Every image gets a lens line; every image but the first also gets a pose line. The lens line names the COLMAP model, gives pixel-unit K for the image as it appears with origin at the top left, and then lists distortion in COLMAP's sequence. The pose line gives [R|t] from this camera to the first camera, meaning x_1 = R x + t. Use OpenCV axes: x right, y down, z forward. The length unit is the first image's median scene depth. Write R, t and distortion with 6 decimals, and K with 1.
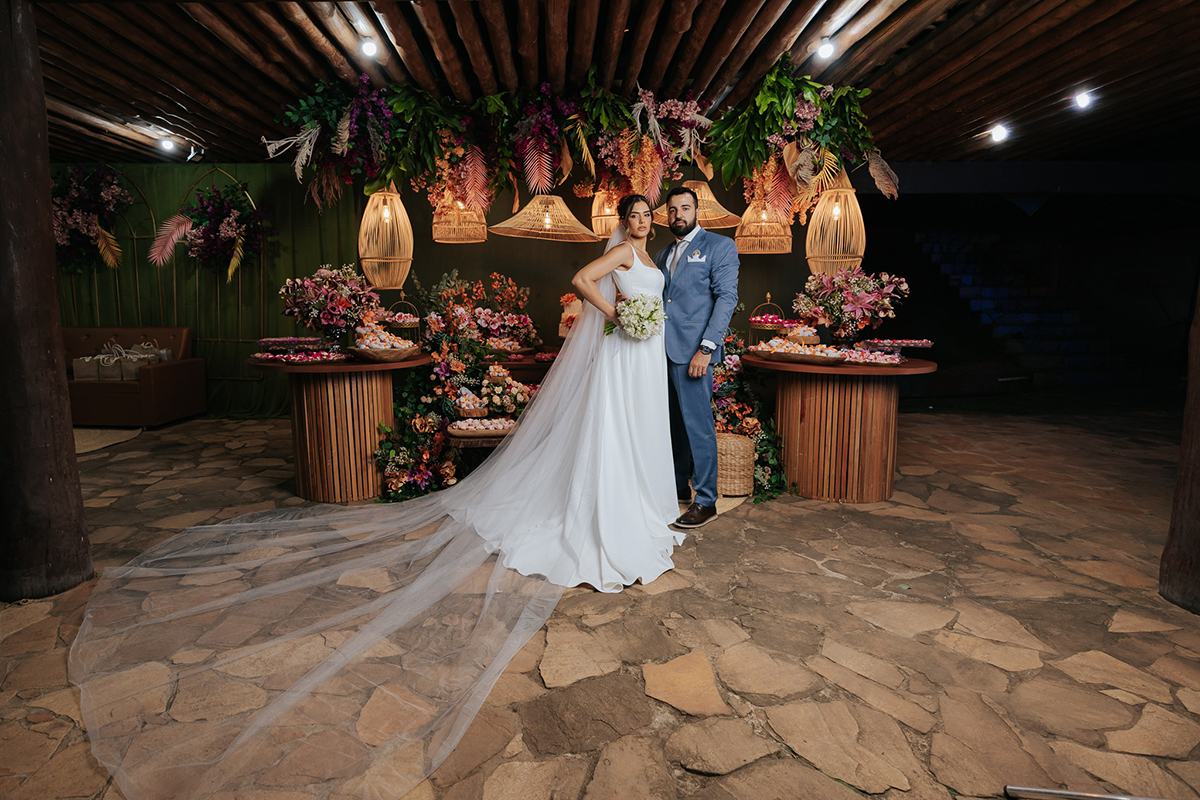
lens RADIAL K [[637.1, 0, 543.8], [0, 637.1, 370.0], [0, 0, 1]] dist [0.009094, -0.000639]
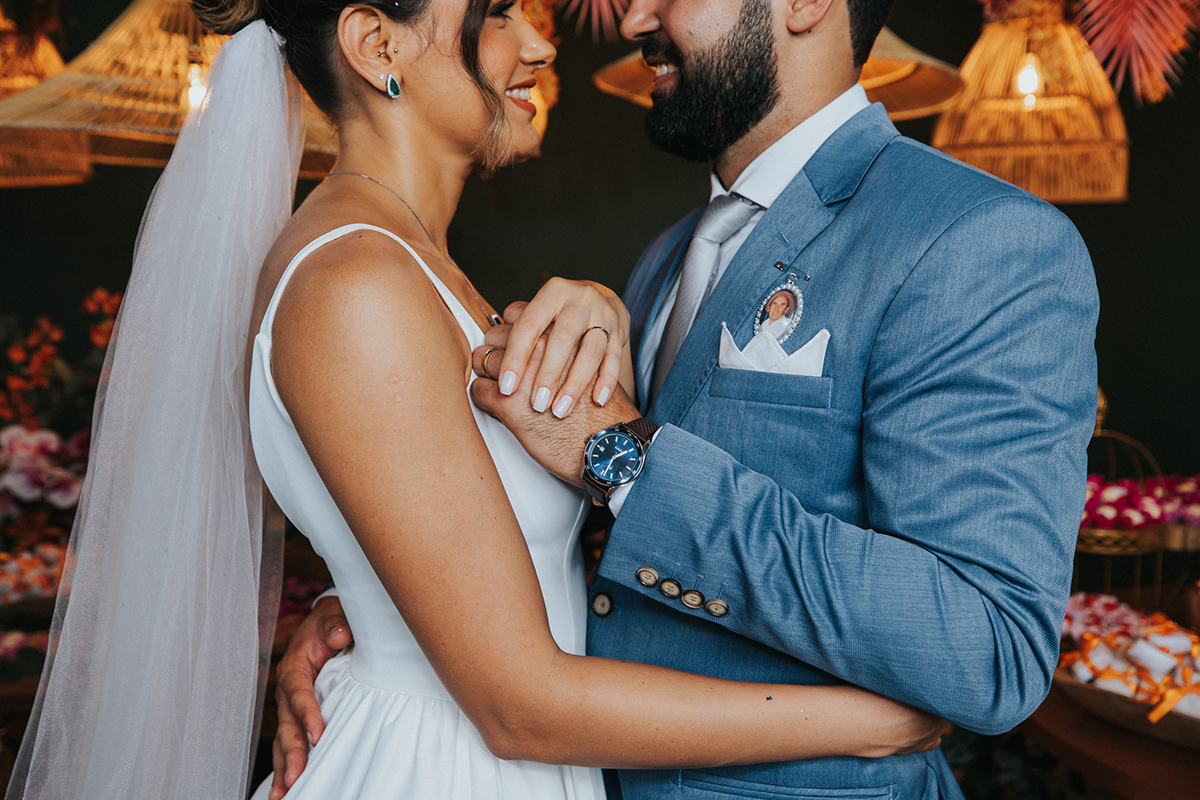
lens RADIAL K [[1150.3, 0, 610.0], [0, 1150.3, 408.2], [0, 0, 1]] dist [0.021336, 0.000000]
pose [[0.999032, -0.025861, 0.035576, 0.165103], [0.025338, 0.999566, 0.015058, -0.129250], [-0.035950, -0.014142, 0.999254, 0.606122]]
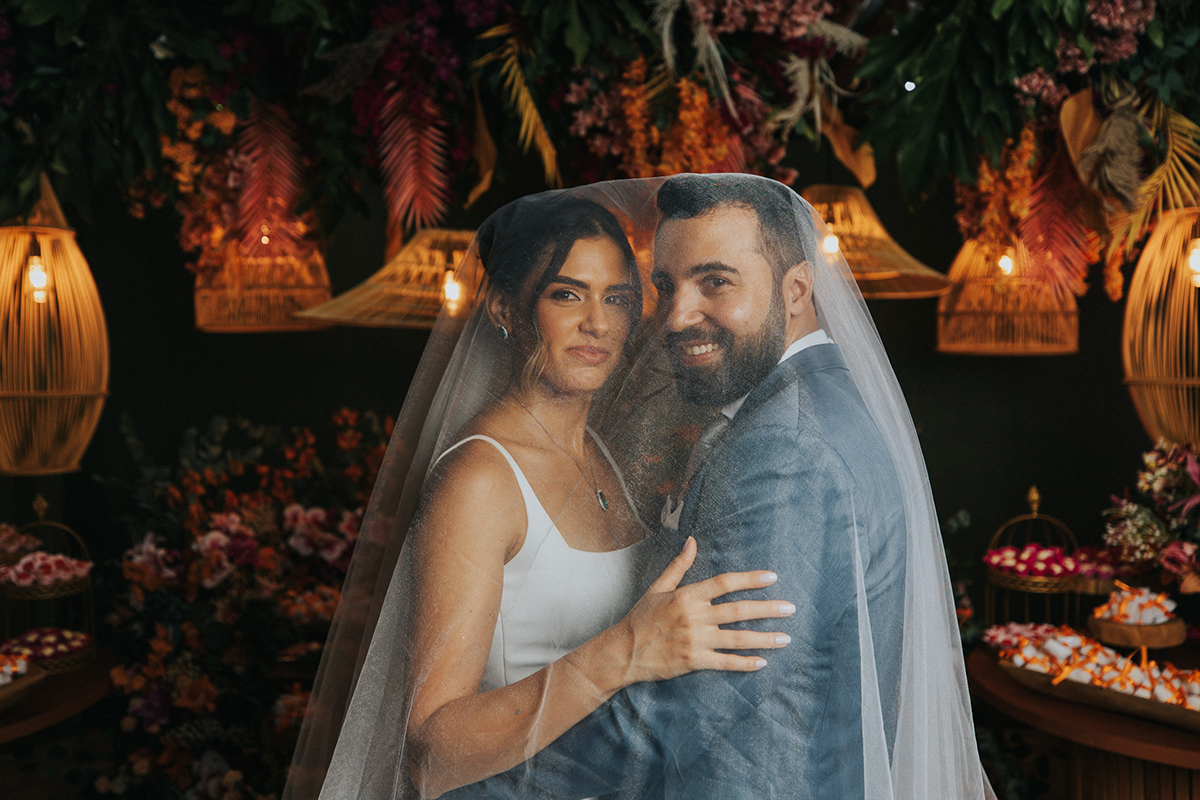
lens RADIAL K [[1150.3, 0, 600.5], [0, 1150.3, 395.2], [0, 0, 1]] dist [0.021336, 0.000000]
pose [[0.999923, -0.011213, 0.005342, 0.102177], [0.011595, 0.996889, -0.077957, -0.130132], [-0.004452, 0.078013, 0.996942, 0.341509]]
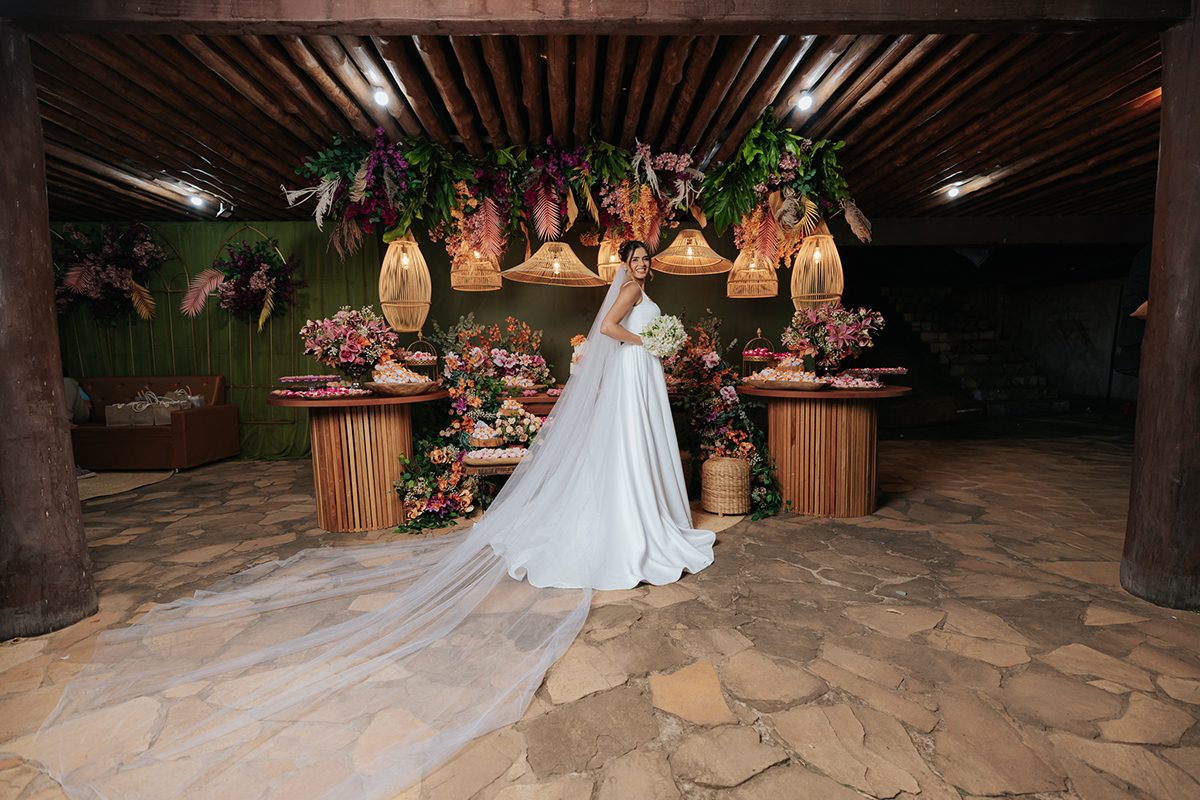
lens RADIAL K [[563.6, 0, 591.8], [0, 563.6, 402.5], [0, 0, 1]] dist [0.002533, 0.003862]
pose [[0.998494, -0.020259, 0.050989, 0.014000], [0.021644, 0.999408, -0.026755, 0.026963], [-0.050417, 0.027818, 0.998341, 0.054885]]
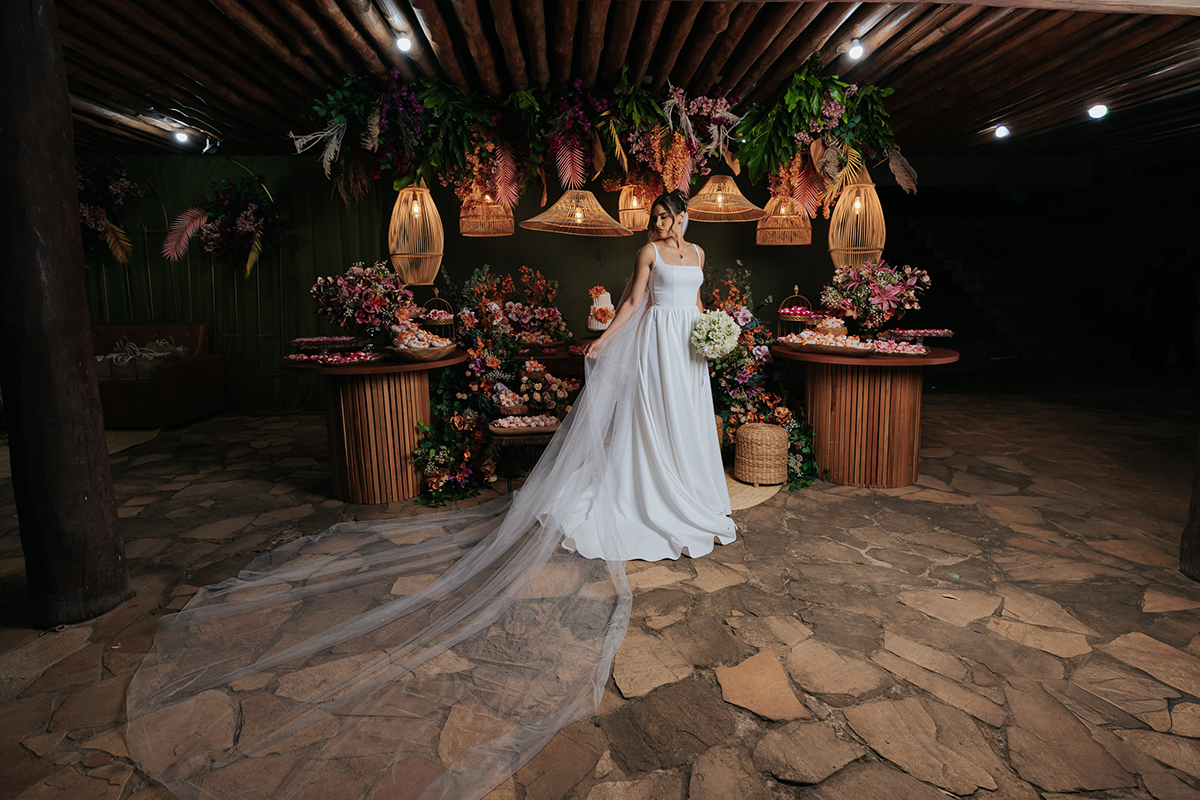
lens RADIAL K [[620.3, 0, 586.4], [0, 620.3, 356.6], [0, 0, 1]] dist [0.010193, -0.001331]
pose [[0.997954, -0.018153, 0.061302, -0.051521], [0.017651, 0.999806, 0.008710, -0.021624], [-0.061448, -0.007610, 0.998081, 0.019633]]
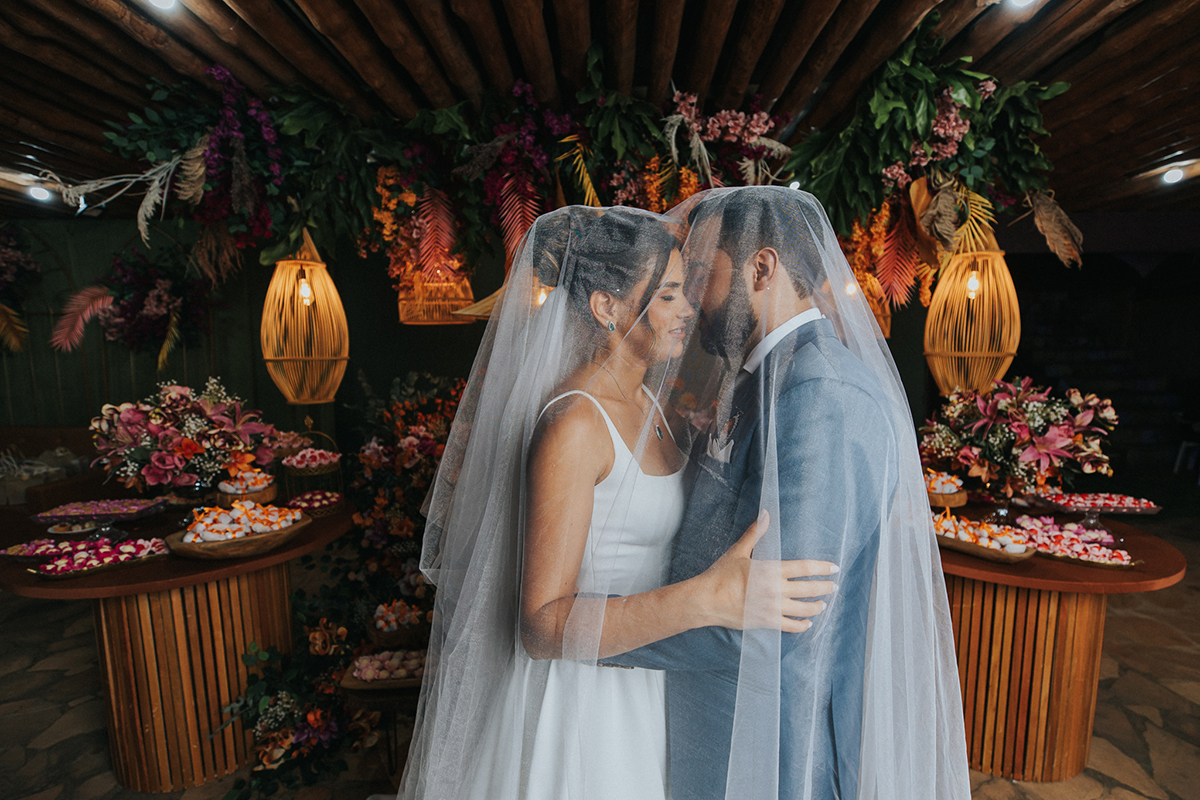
lens RADIAL K [[563.6, 0, 610.5], [0, 563.6, 417.4], [0, 0, 1]] dist [0.002533, 0.003862]
pose [[0.999955, -0.007431, 0.005945, 0.081120], [0.007317, 0.999790, 0.019120, -0.135879], [-0.006086, -0.019076, 0.999800, 0.446819]]
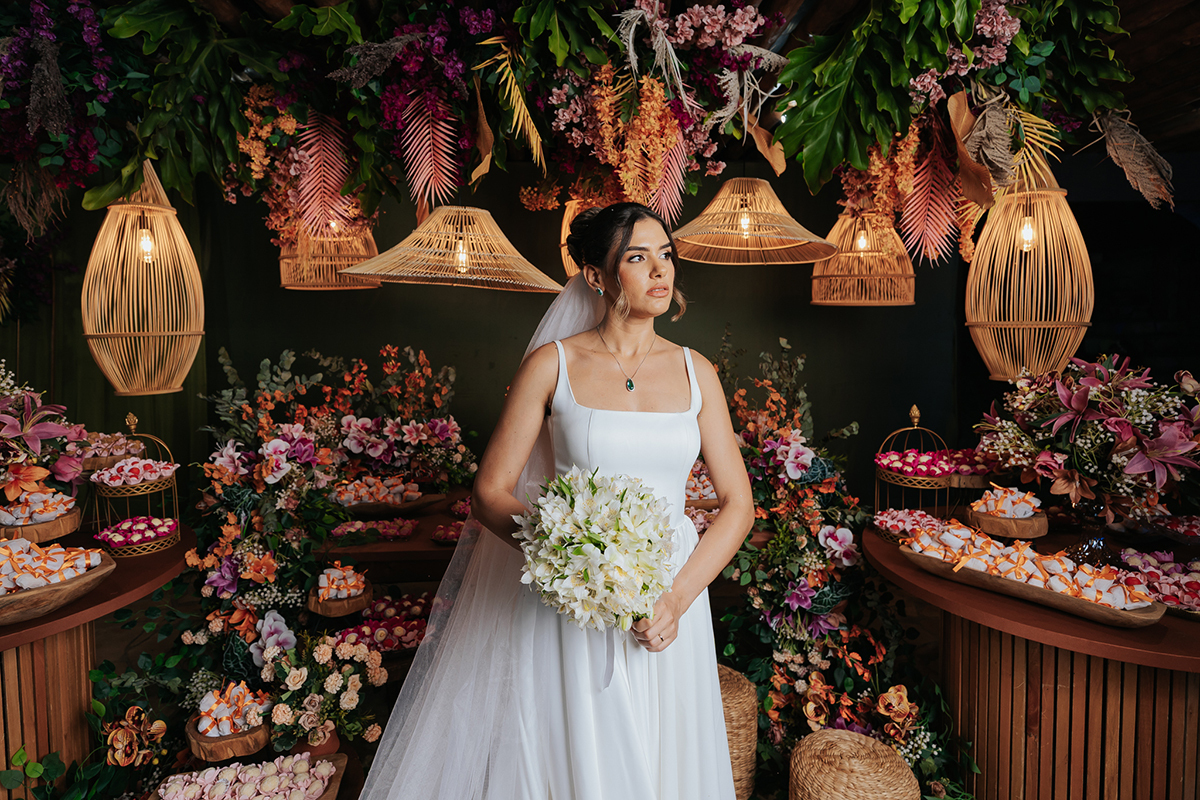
lens RADIAL K [[669.1, 0, 573.0], [0, 669.1, 349.9], [0, 0, 1]] dist [-0.003364, 0.002547]
pose [[0.999802, -0.011358, 0.016355, 0.094580], [0.012334, 0.998067, -0.060917, -0.140788], [-0.015632, 0.061107, 0.998009, 0.526085]]
